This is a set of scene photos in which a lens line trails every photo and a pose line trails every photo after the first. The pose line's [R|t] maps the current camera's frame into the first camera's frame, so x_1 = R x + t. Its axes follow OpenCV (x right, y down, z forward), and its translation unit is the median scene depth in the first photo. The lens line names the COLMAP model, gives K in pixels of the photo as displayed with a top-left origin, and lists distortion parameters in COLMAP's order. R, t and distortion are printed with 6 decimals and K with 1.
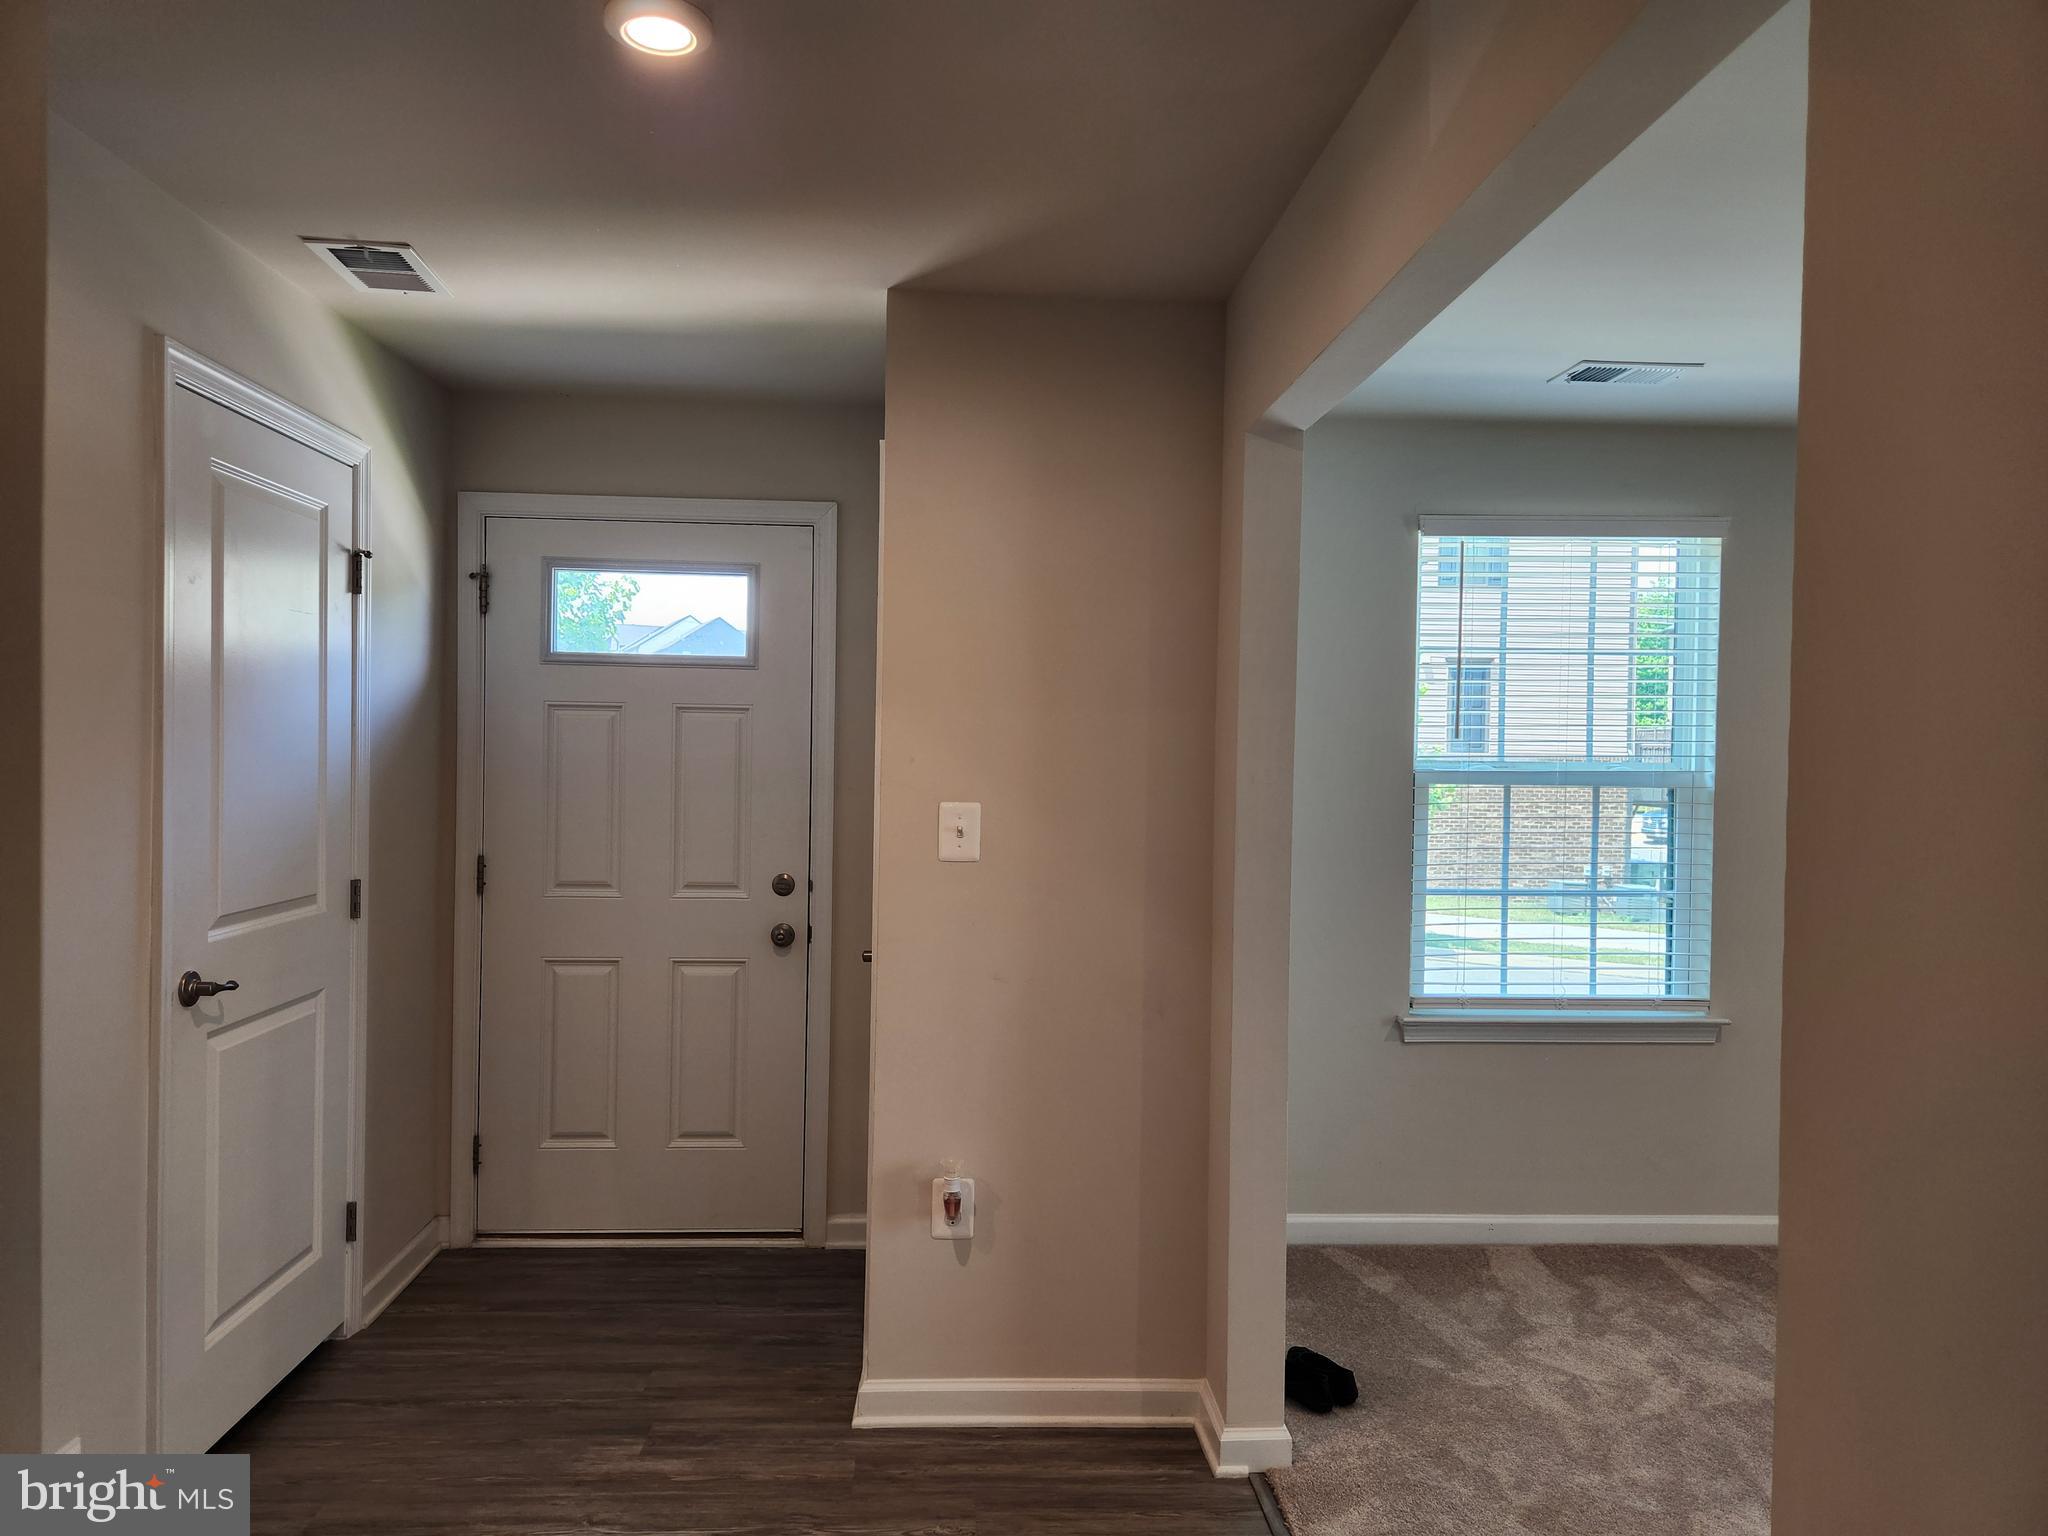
lens RADIAL K [[1413.1, 0, 1020.7], [0, 1413.1, 782.4], [0, 0, 1]] dist [0.071848, -0.069028]
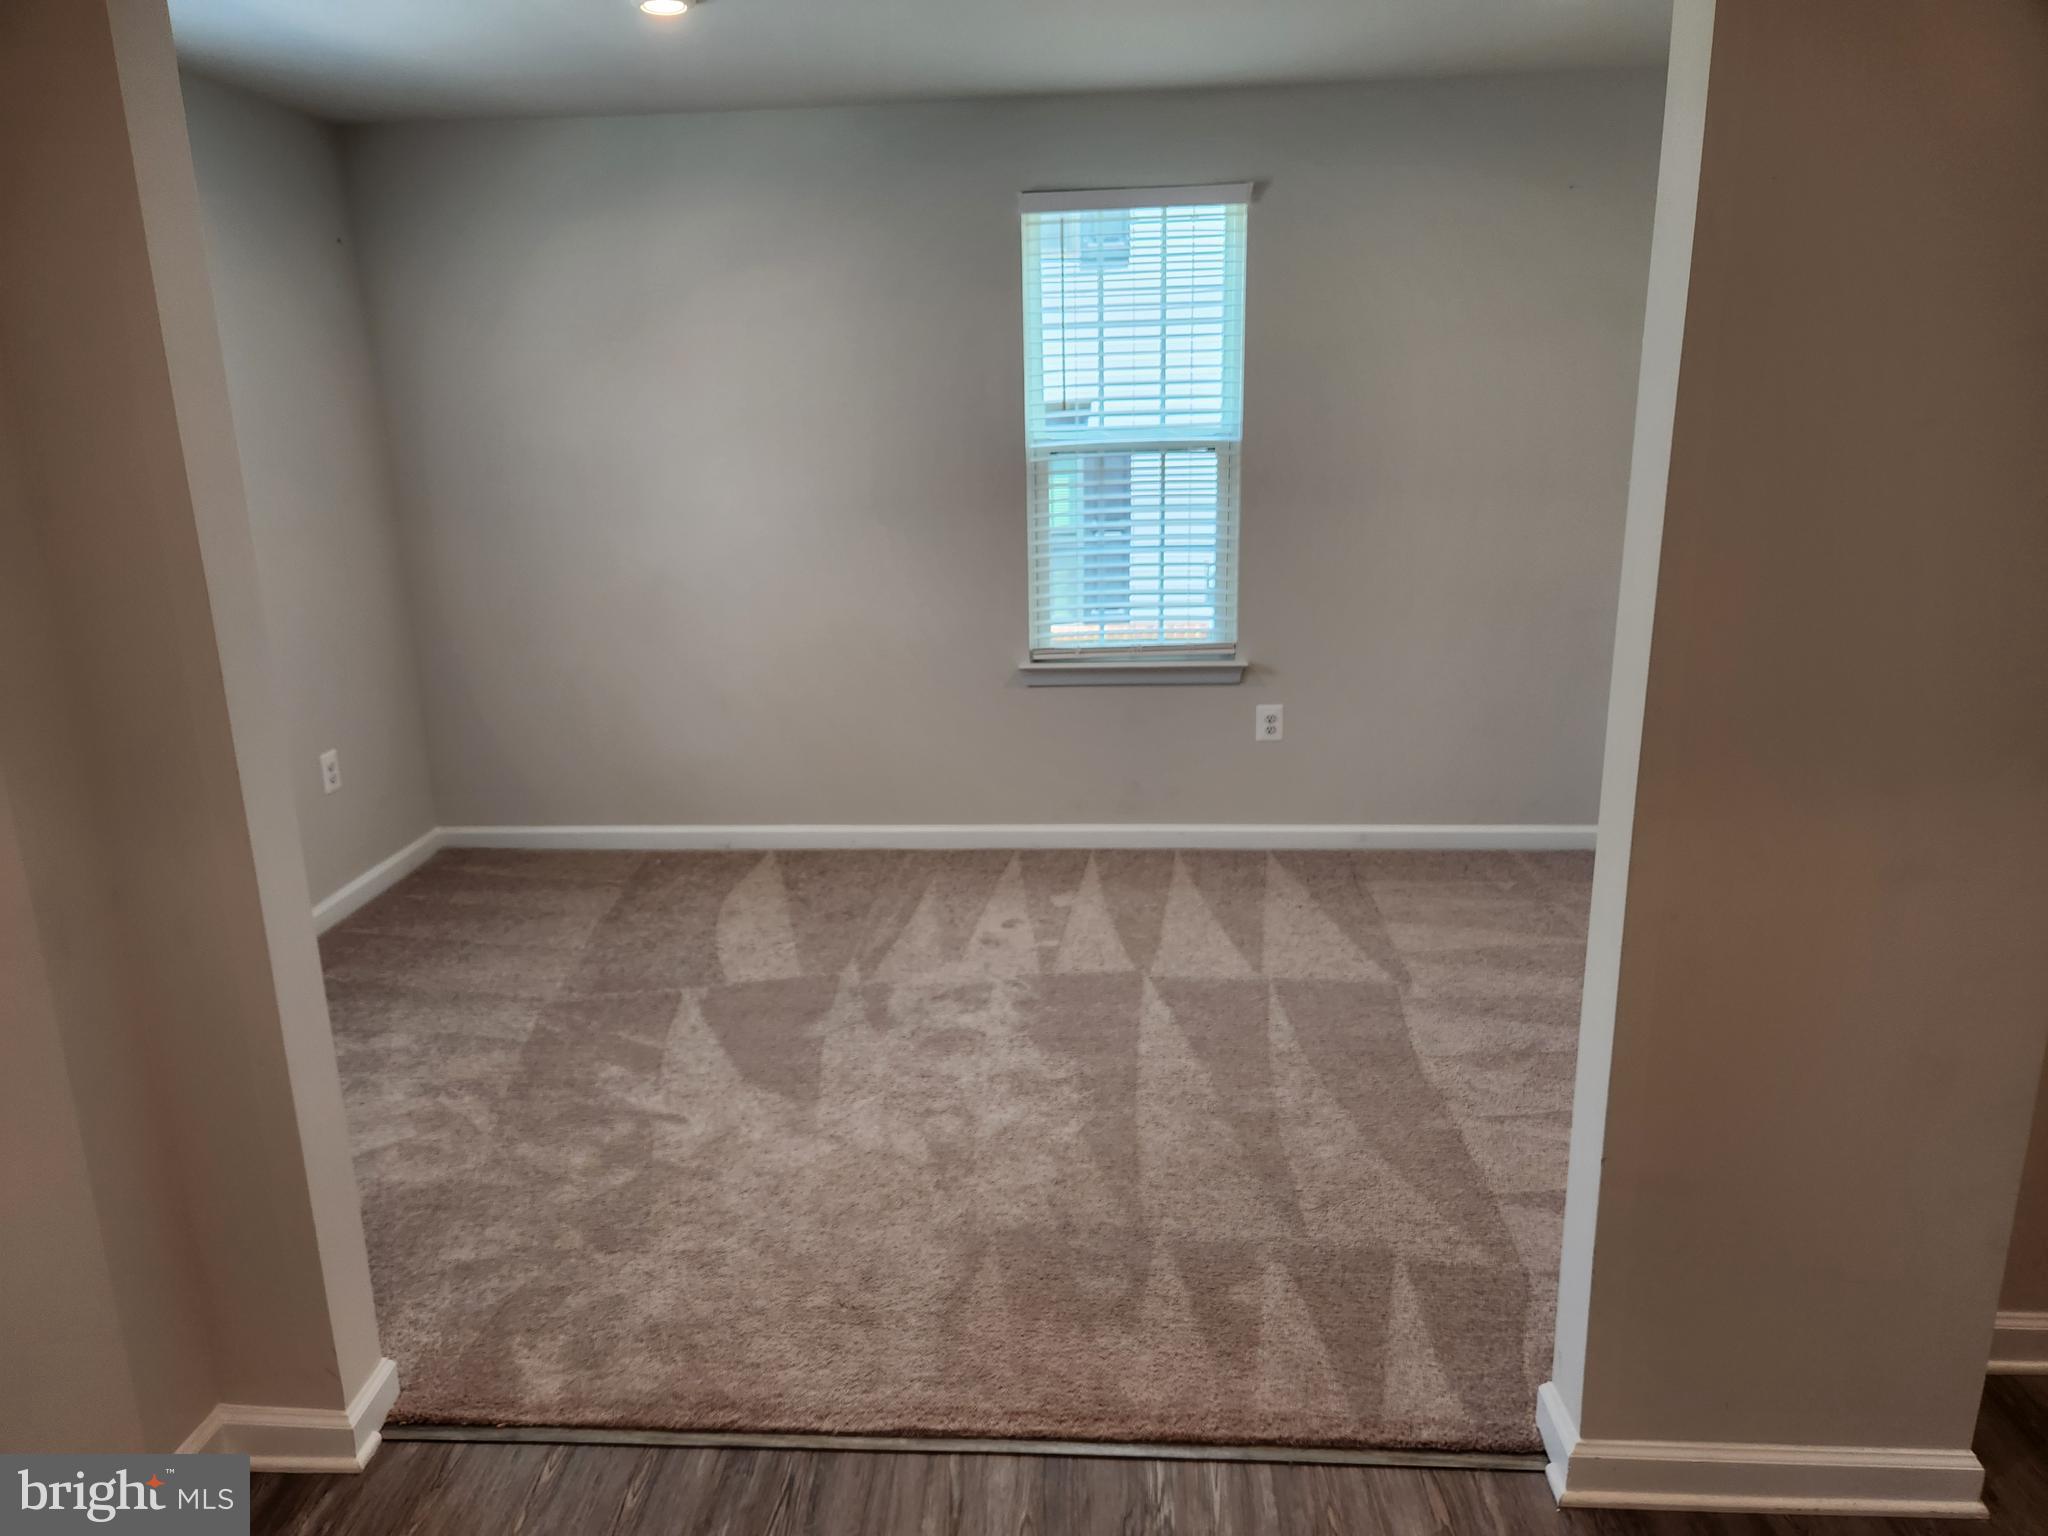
lens RADIAL K [[1413.1, 0, 1020.7], [0, 1413.1, 782.4], [0, 0, 1]] dist [0.071848, -0.069028]
pose [[0.135842, -0.284716, 0.948938, -0.423259], [0.072202, 0.958115, 0.277133, -0.036854], [-0.988096, 0.030869, 0.150710, 0.543831]]
